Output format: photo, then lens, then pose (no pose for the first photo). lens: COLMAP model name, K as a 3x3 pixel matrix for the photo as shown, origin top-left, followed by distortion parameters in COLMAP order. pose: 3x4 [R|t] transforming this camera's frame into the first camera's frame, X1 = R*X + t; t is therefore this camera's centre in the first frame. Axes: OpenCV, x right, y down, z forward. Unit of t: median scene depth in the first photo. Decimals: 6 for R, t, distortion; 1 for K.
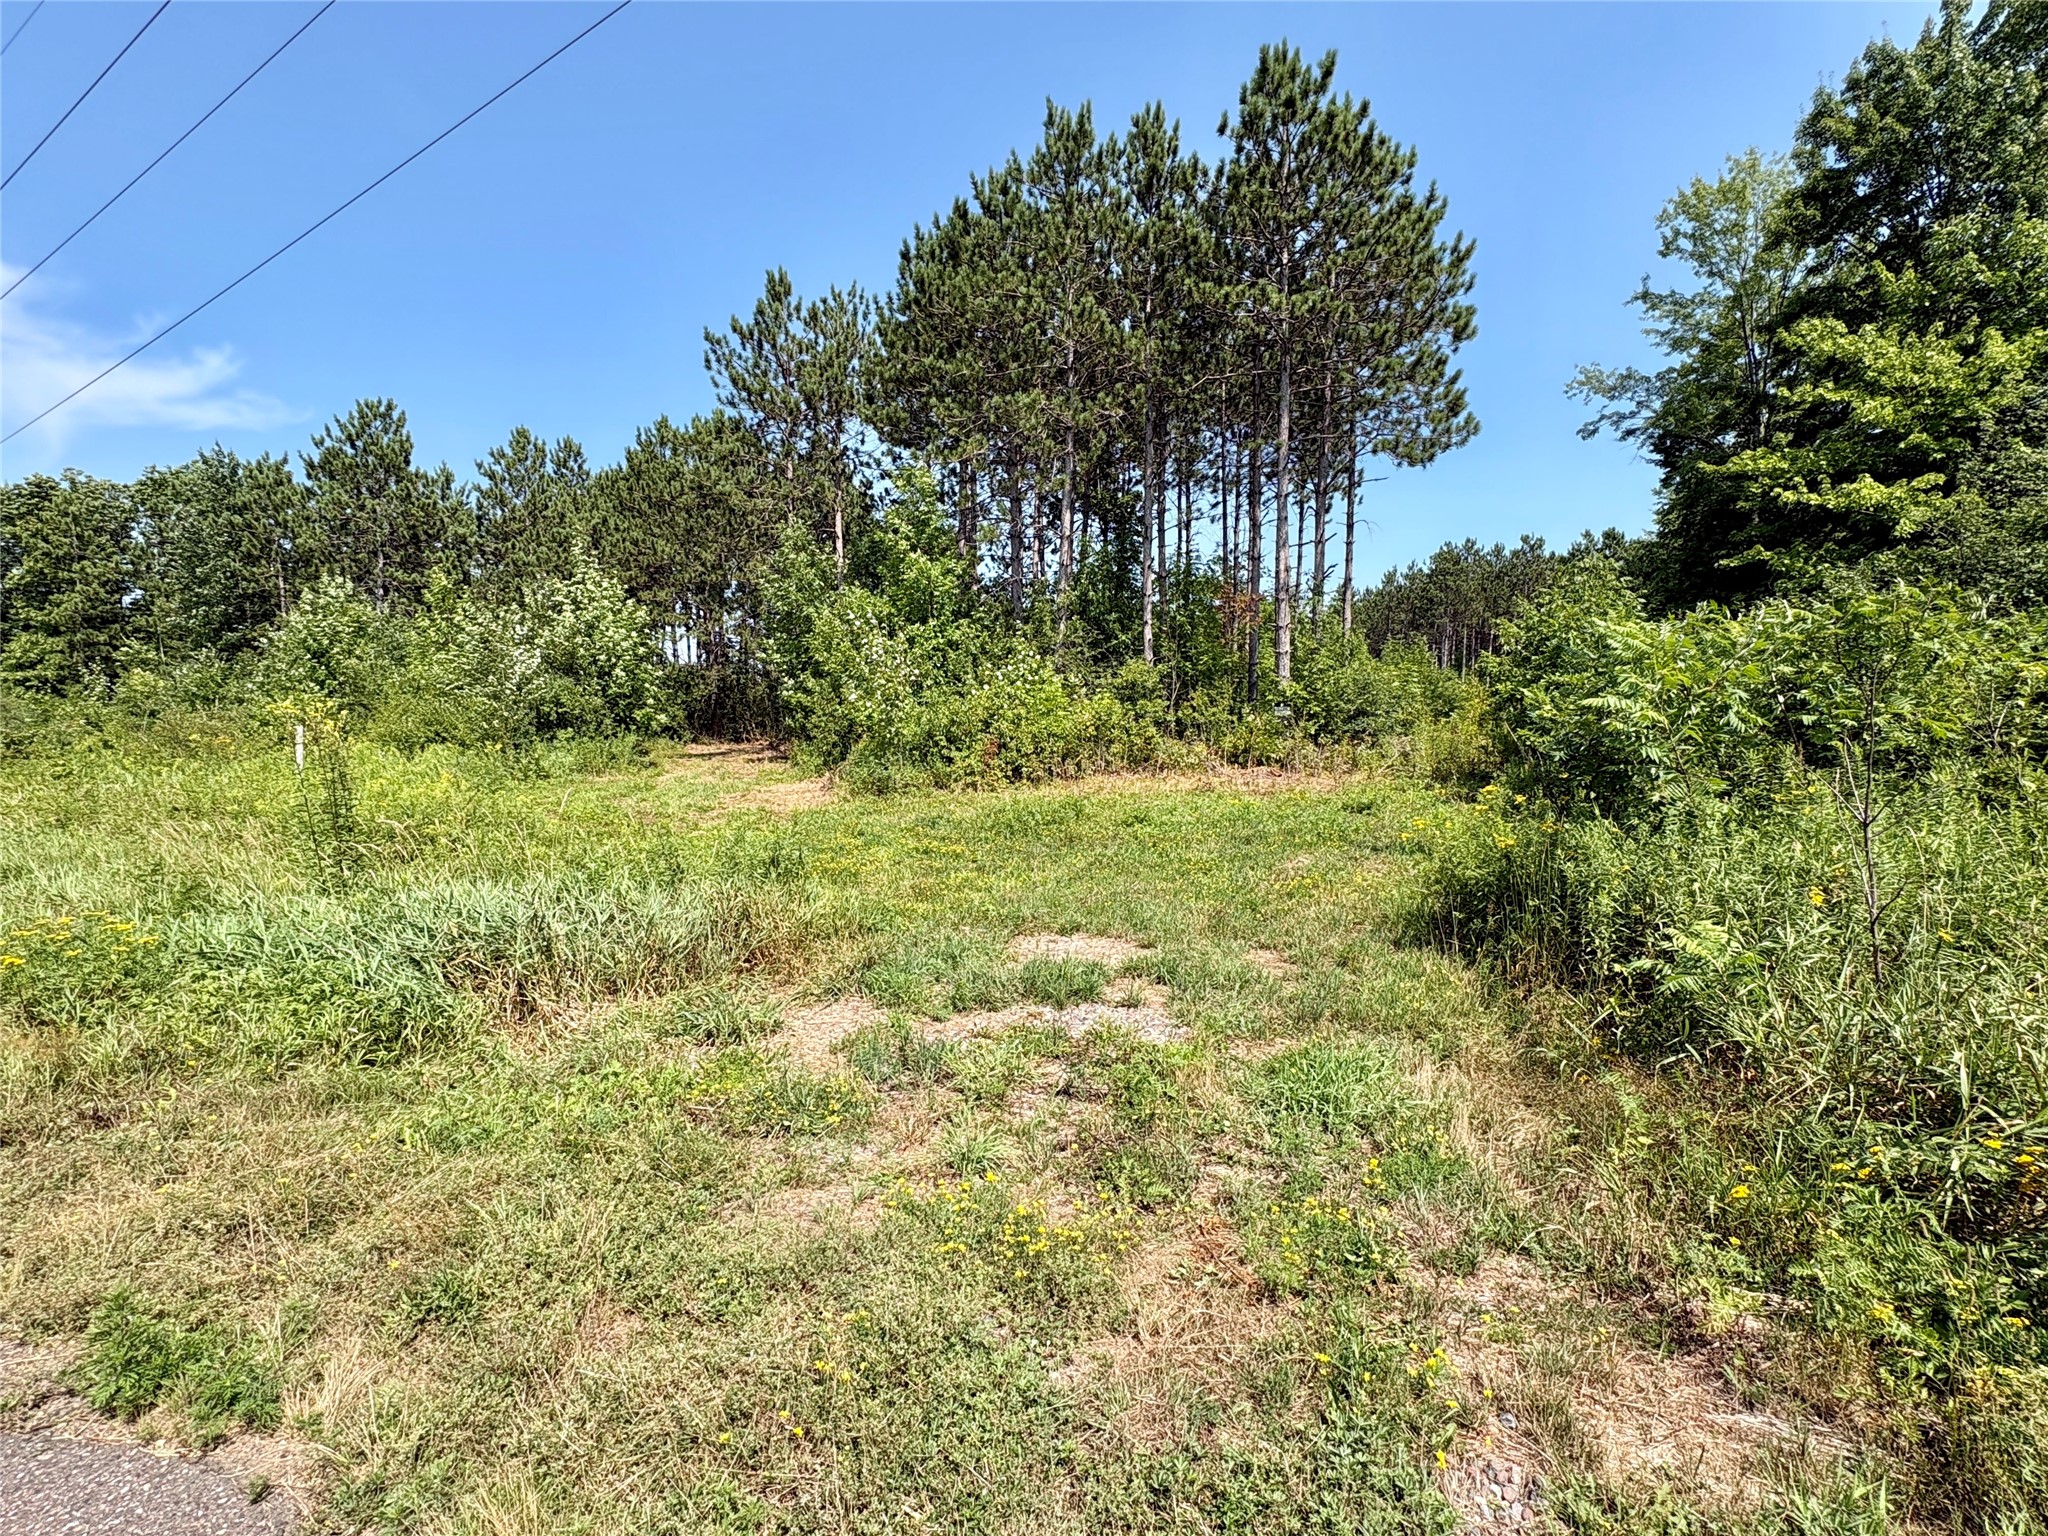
lens RADIAL K [[943.0, 0, 1025.4], [0, 943.0, 765.5], [0, 0, 1]] dist [0.002064, 0.002029]
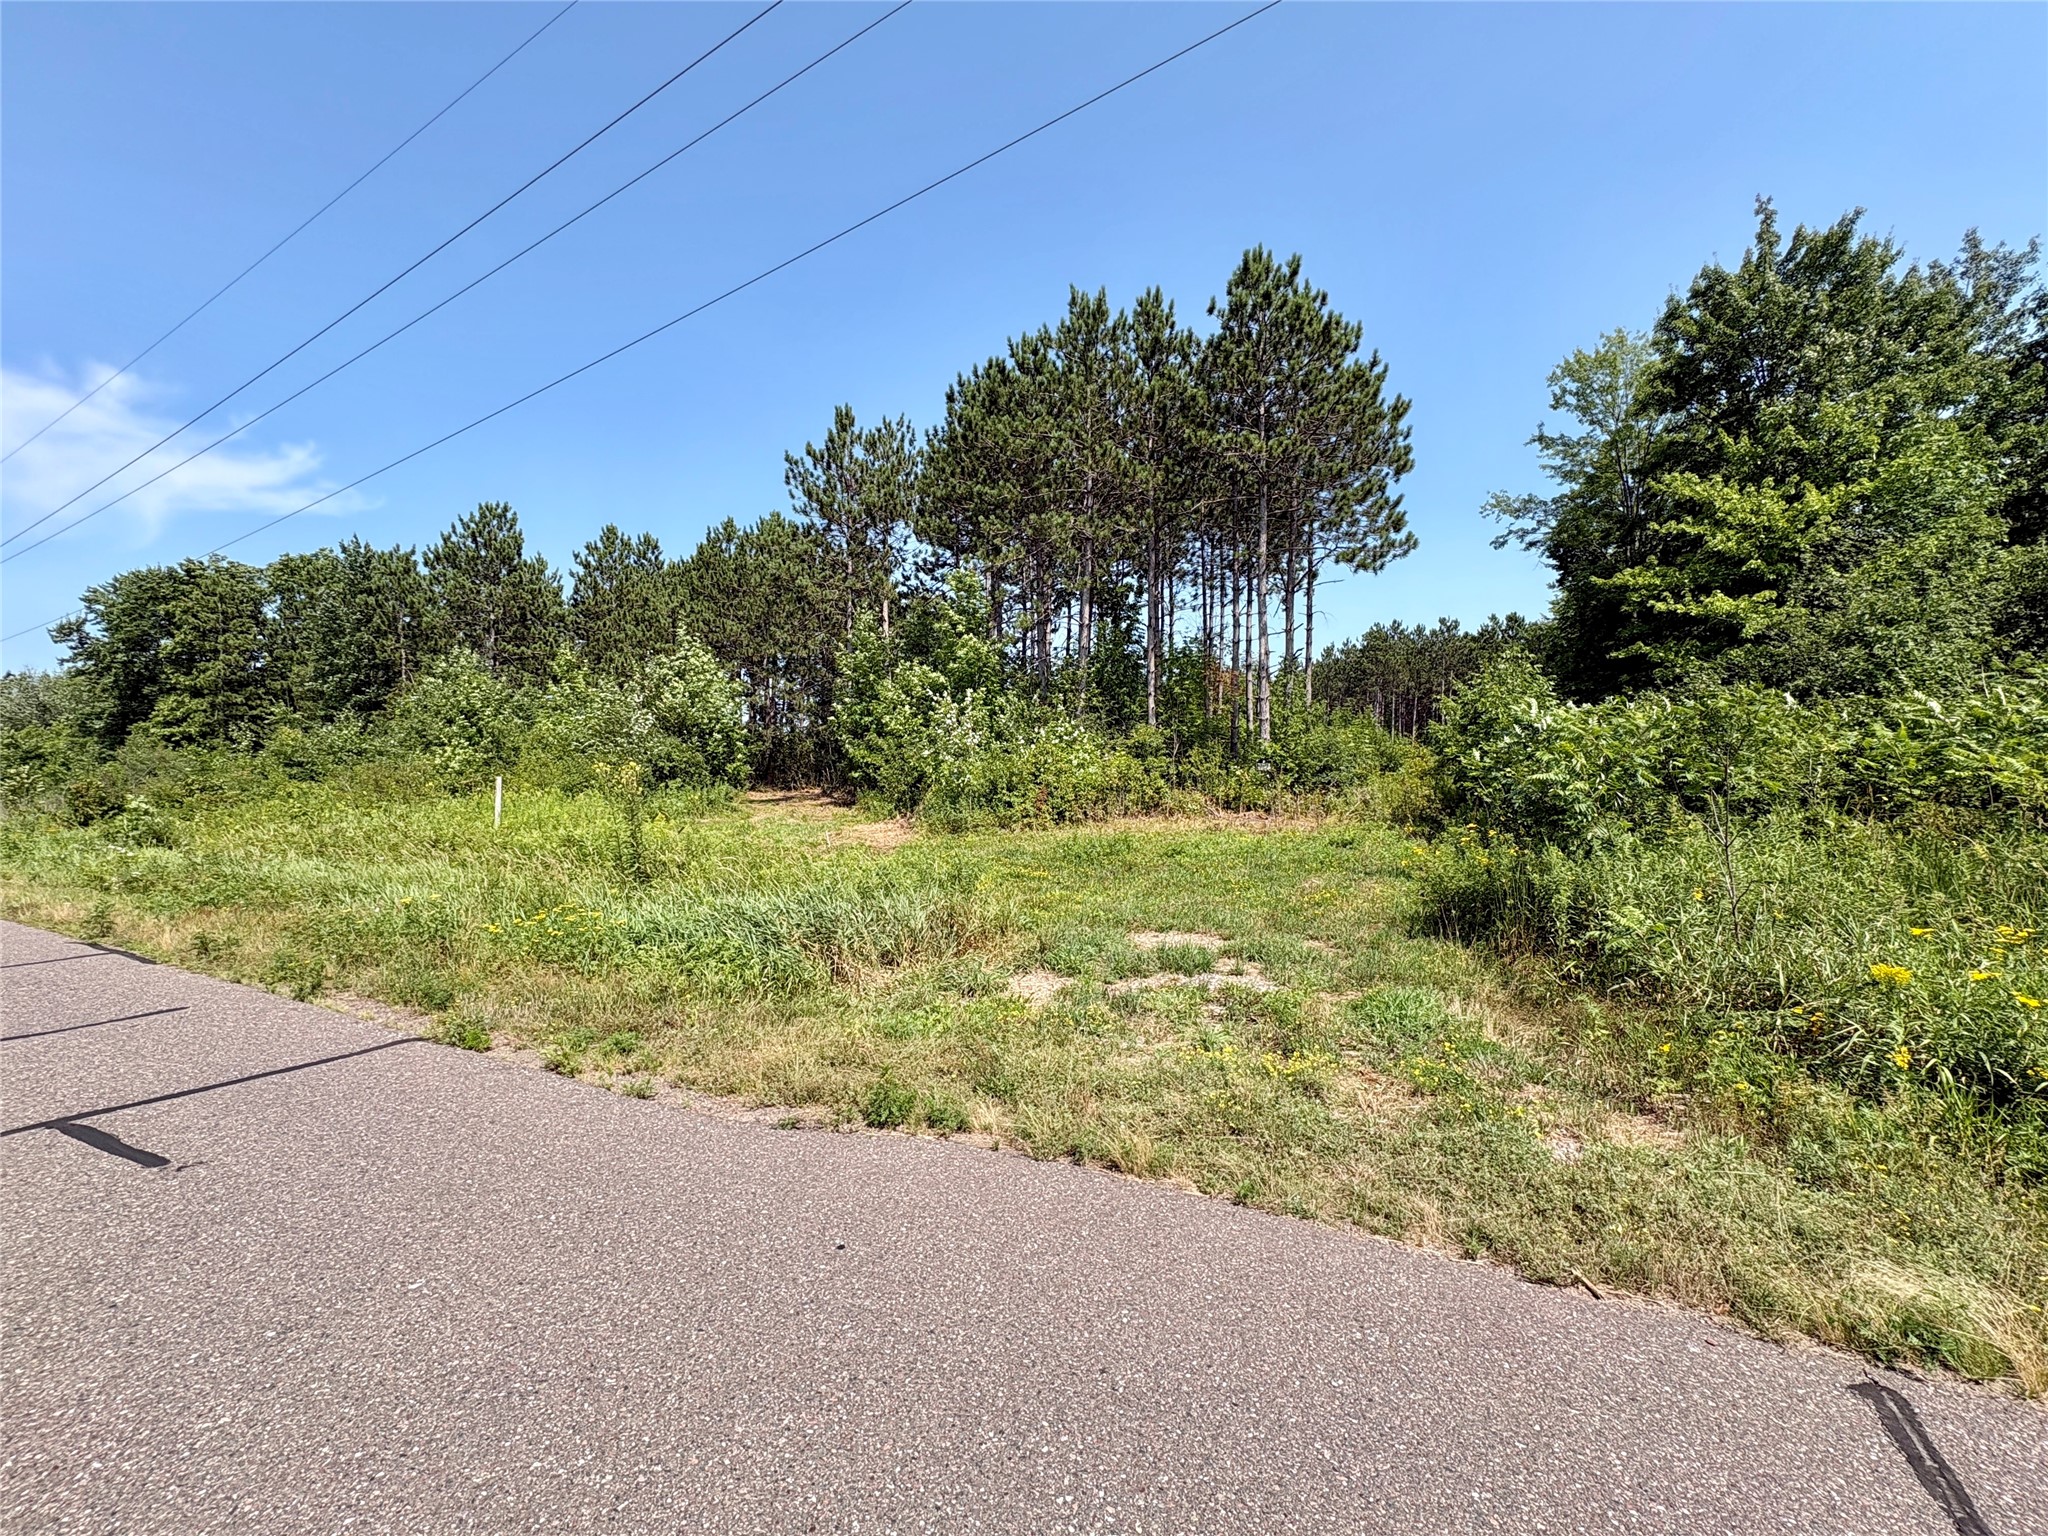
lens RADIAL K [[827.0, 0, 1026.5], [0, 827.0, 762.3], [0, 0, 1]] dist [0.008297, -0.000171]
pose [[0.999715, 0.003082, 0.023672, -0.065900], [-0.001694, 0.998290, -0.058425, 0.000833], [-0.023811, 0.058368, 0.998011, -0.077273]]
